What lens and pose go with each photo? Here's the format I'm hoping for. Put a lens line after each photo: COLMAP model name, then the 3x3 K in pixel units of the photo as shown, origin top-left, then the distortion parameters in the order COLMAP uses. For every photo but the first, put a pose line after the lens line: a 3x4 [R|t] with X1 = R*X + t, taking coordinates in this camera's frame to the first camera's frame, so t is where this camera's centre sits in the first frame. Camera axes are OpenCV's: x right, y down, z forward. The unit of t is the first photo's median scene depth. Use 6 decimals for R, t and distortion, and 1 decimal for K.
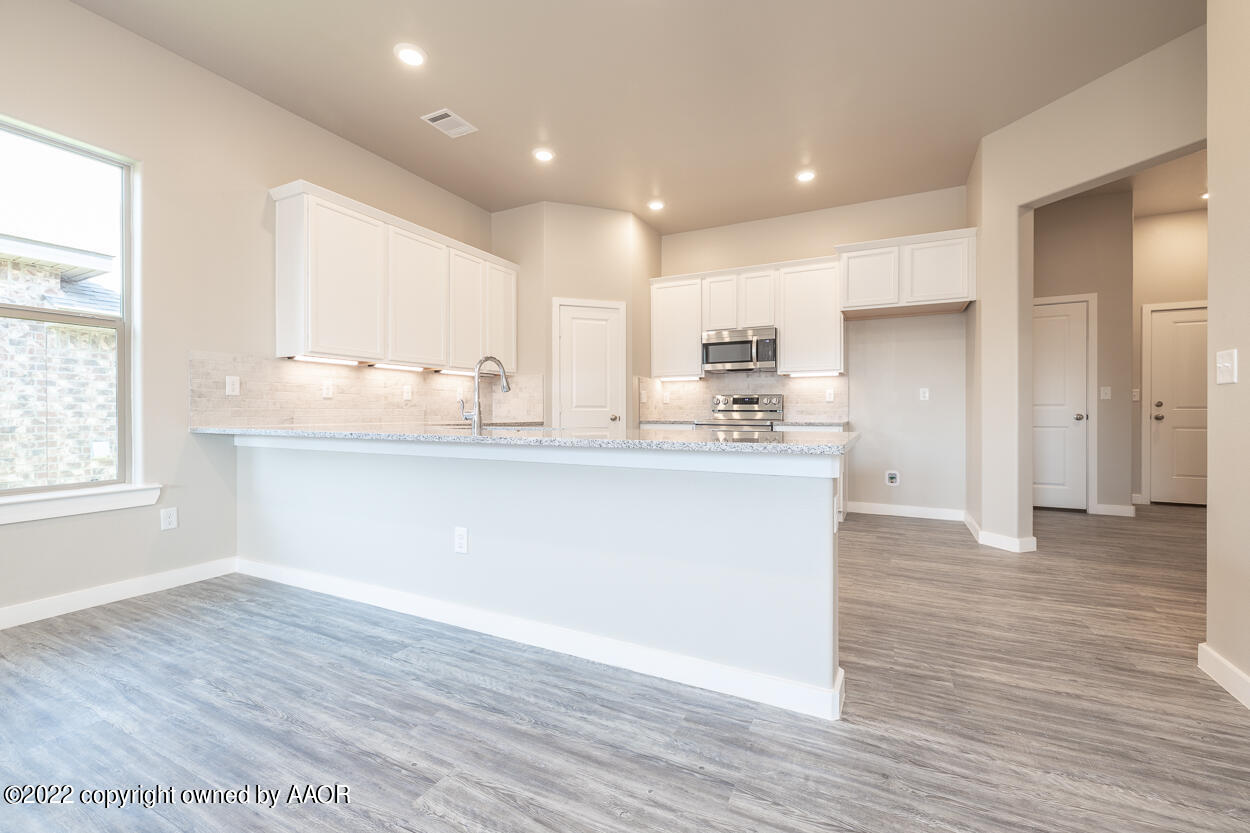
lens RADIAL K [[521.3, 0, 628.3], [0, 521.3, 411.1], [0, 0, 1]] dist [0.001683, -0.000769]
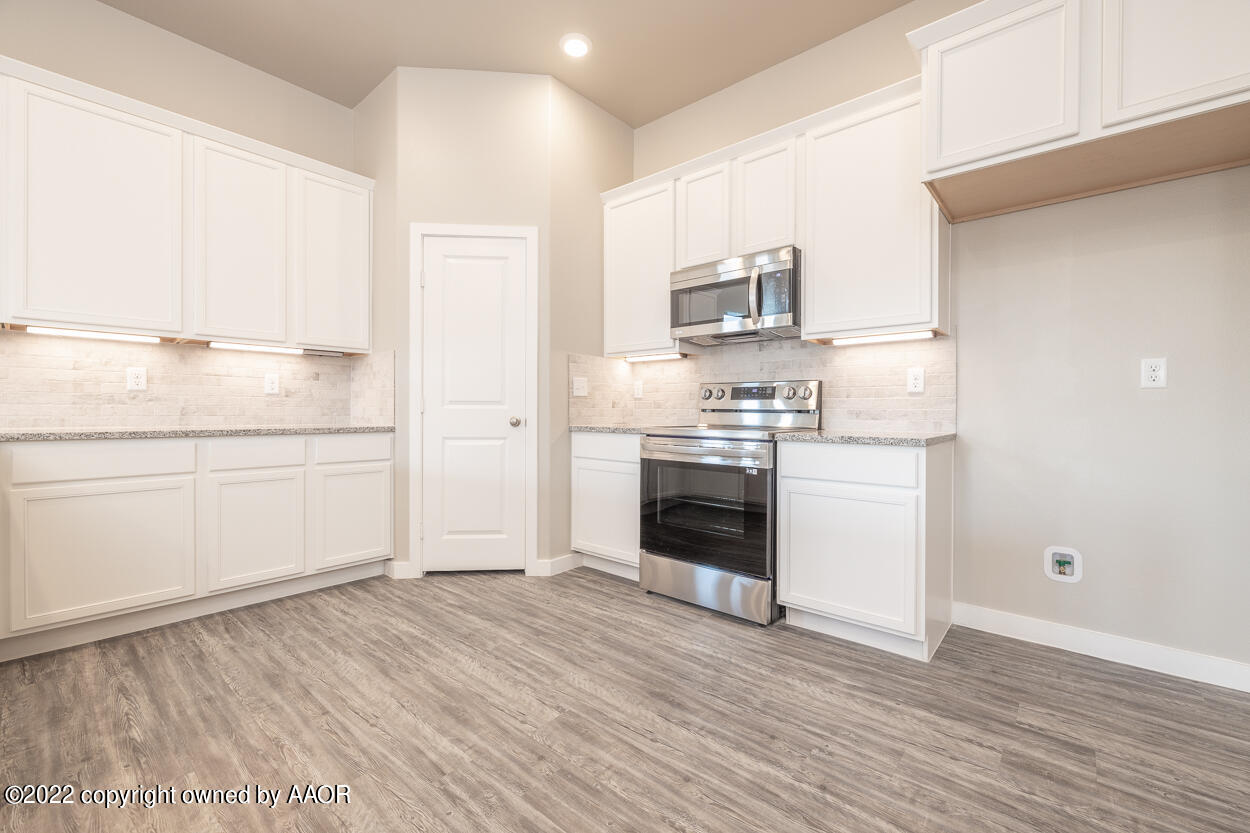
lens RADIAL K [[521.3, 0, 625.4], [0, 521.3, 411.0], [0, 0, 1]] dist [0.001683, -0.000769]
pose [[0.969374, 0.004378, -0.245551, 0.245440], [-0.004774, 0.999988, -0.001016, 0.000846], [0.245544, 0.002157, 0.969383, 0.461882]]
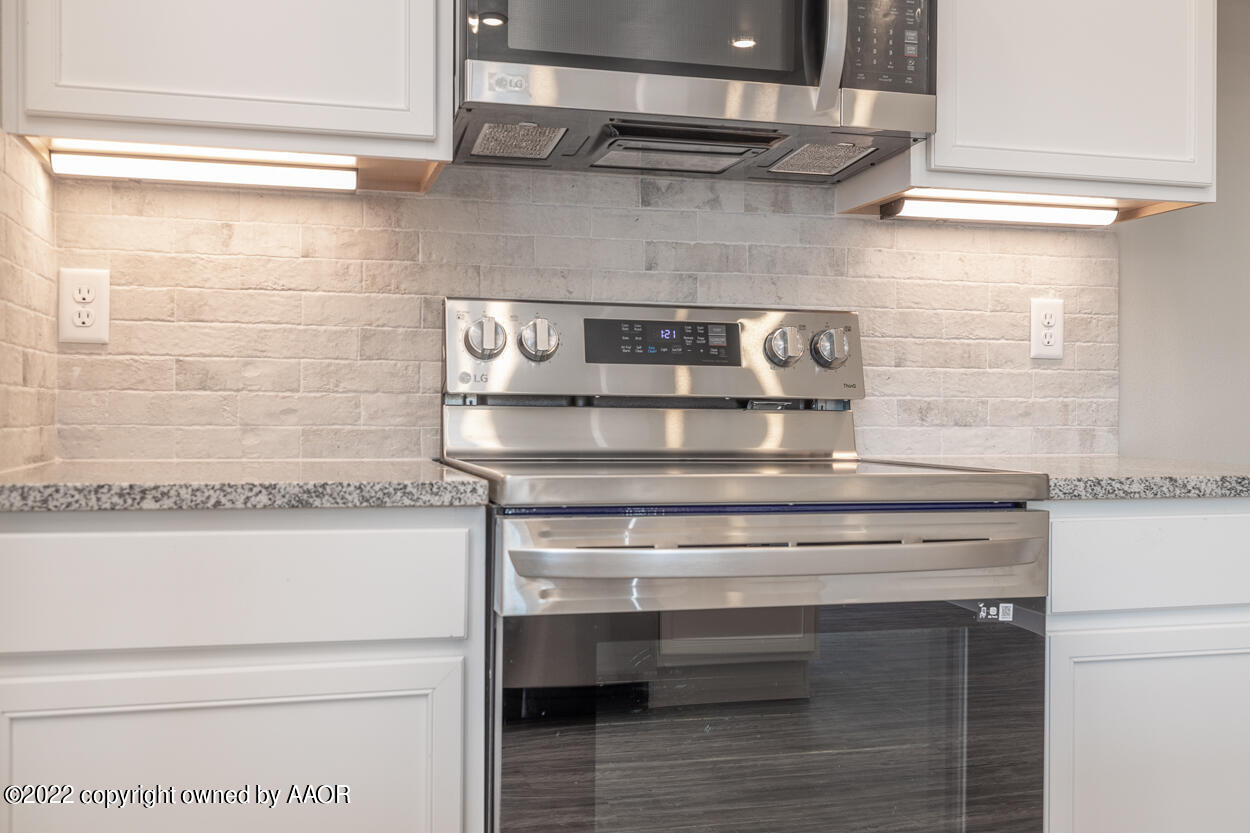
lens RADIAL K [[1204.3, 0, 627.0], [0, 1204.3, 414.6], [0, 0, 1]] dist [0.011559, 0.000000]
pose [[0.737324, -0.001424, 0.675537, -0.043527], [-0.006263, 0.999940, 0.008944, 0.000157], [-0.675510, -0.010825, 0.737272, 0.776727]]
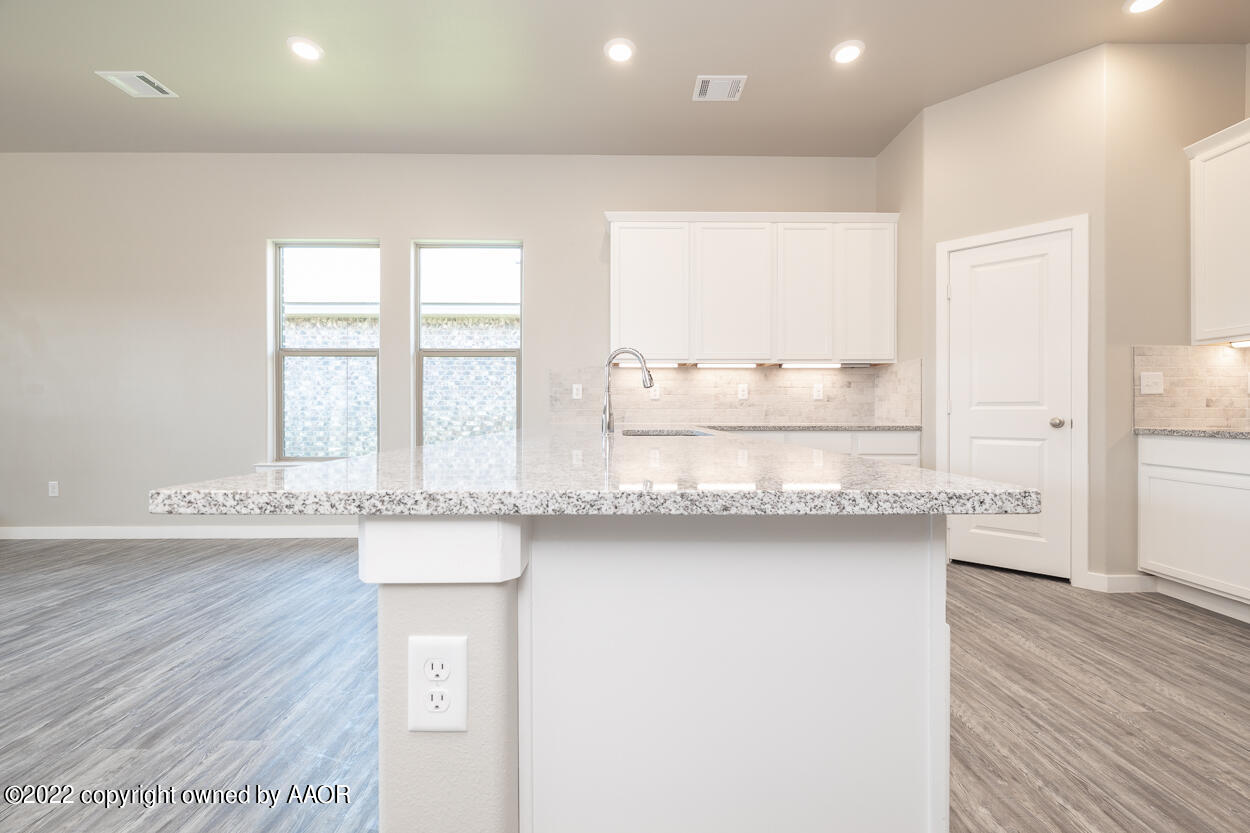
lens RADIAL K [[521.3, 0, 624.2], [0, 521.3, 414.4], [0, 0, 1]] dist [0.001683, -0.000769]
pose [[0.461808, 0.003349, -0.886973, 0.266169], [-0.000112, 0.999993, 0.003718, 0.001852], [0.886980, -0.001618, 0.461806, 0.318383]]
